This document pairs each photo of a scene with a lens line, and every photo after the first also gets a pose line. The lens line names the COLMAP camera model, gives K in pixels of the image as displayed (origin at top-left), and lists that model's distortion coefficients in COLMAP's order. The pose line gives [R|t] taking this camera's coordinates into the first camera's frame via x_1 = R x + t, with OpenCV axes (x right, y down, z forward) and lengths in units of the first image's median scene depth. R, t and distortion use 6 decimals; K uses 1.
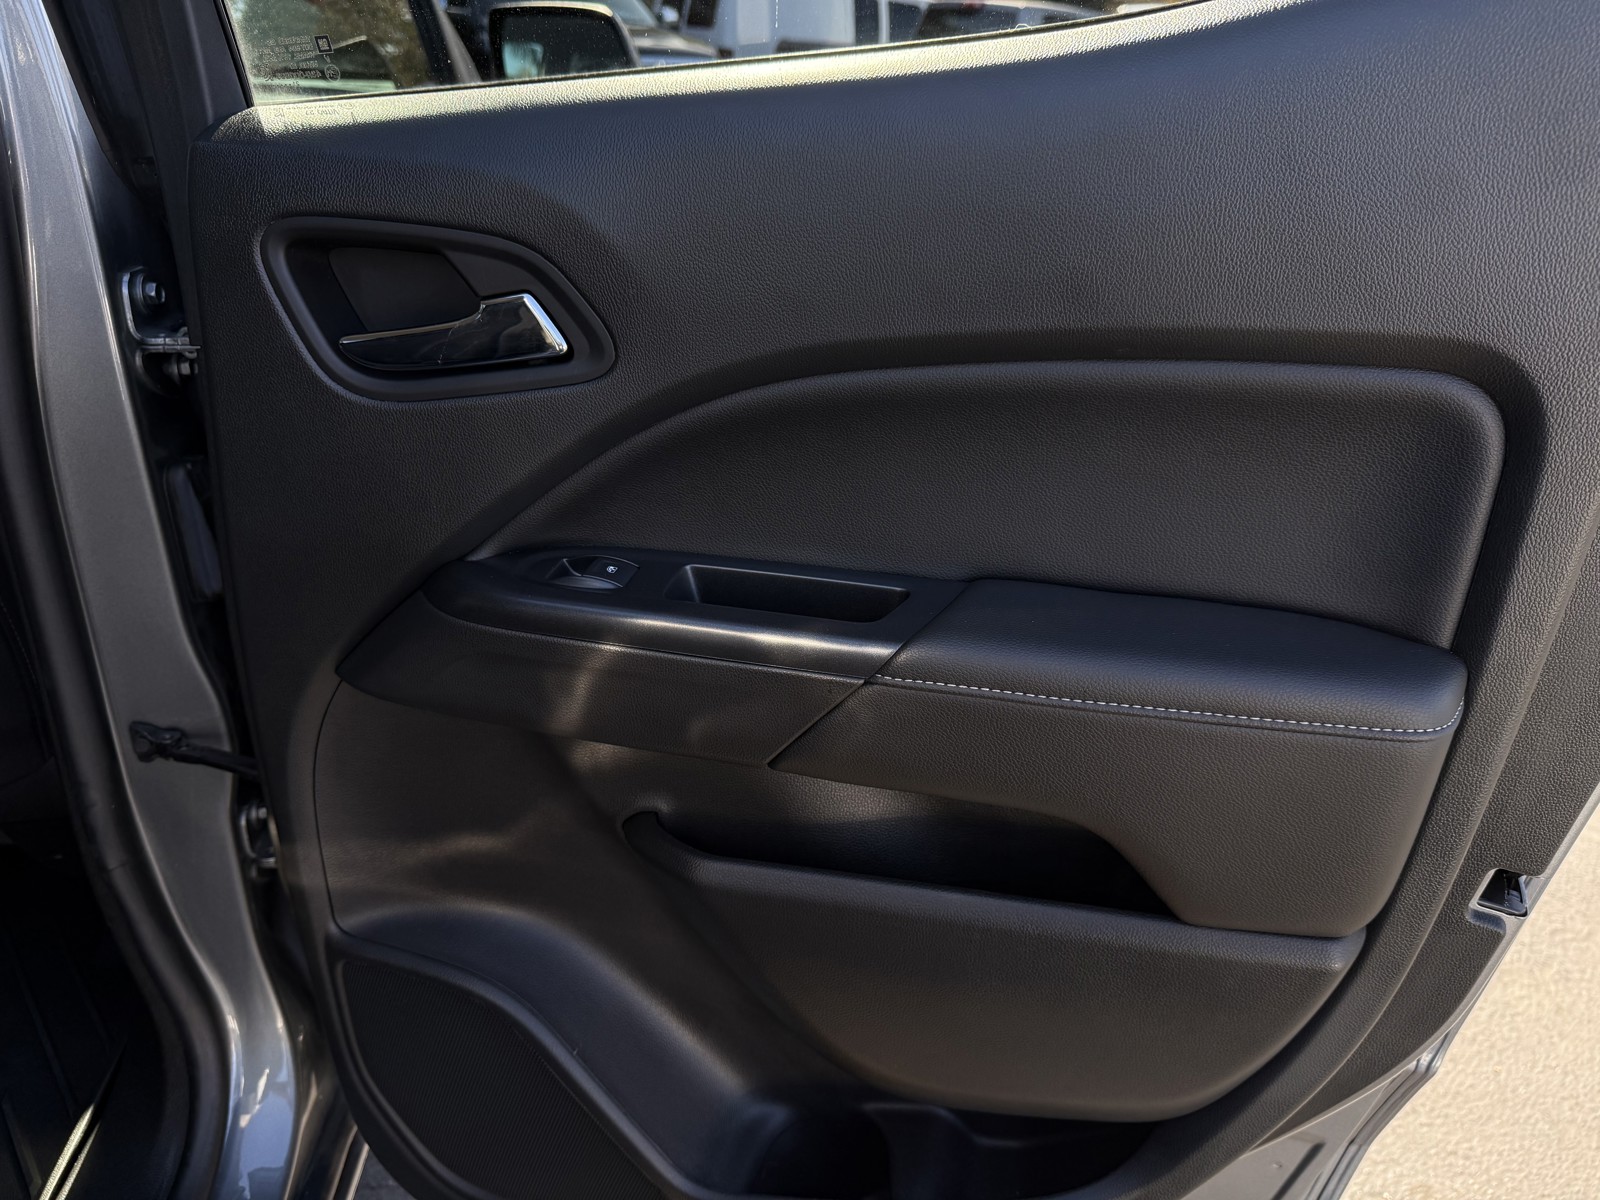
lens RADIAL K [[1112.8, 0, 799.2], [0, 1112.8, 656.5], [0, 0, 1]] dist [-0.009829, -0.009053]
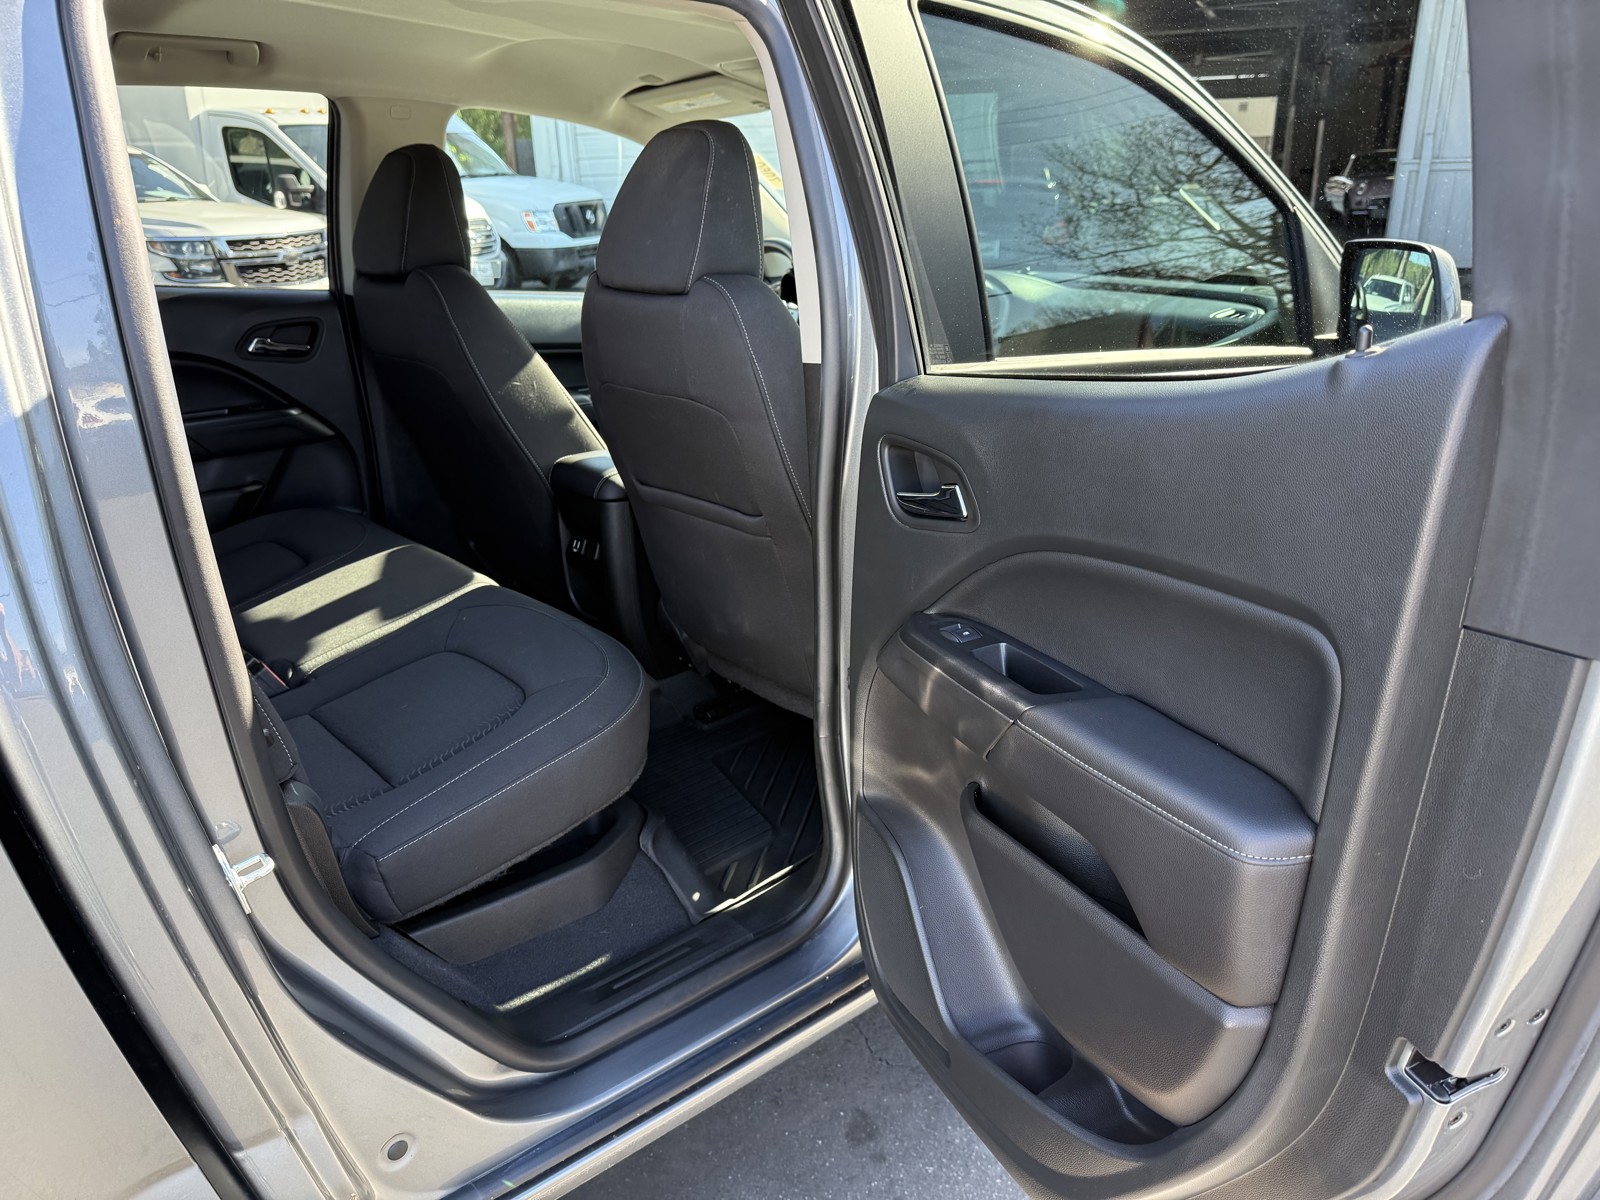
lens RADIAL K [[1112.8, 0, 799.2], [0, 1112.8, 656.5], [0, 0, 1]] dist [-0.009829, -0.009053]
pose [[0.599039, 0.258887, -0.757714, 1.089271], [-0.321280, 0.944489, 0.068703, -0.081882], [0.733438, 0.202283, 0.648961, -0.396568]]
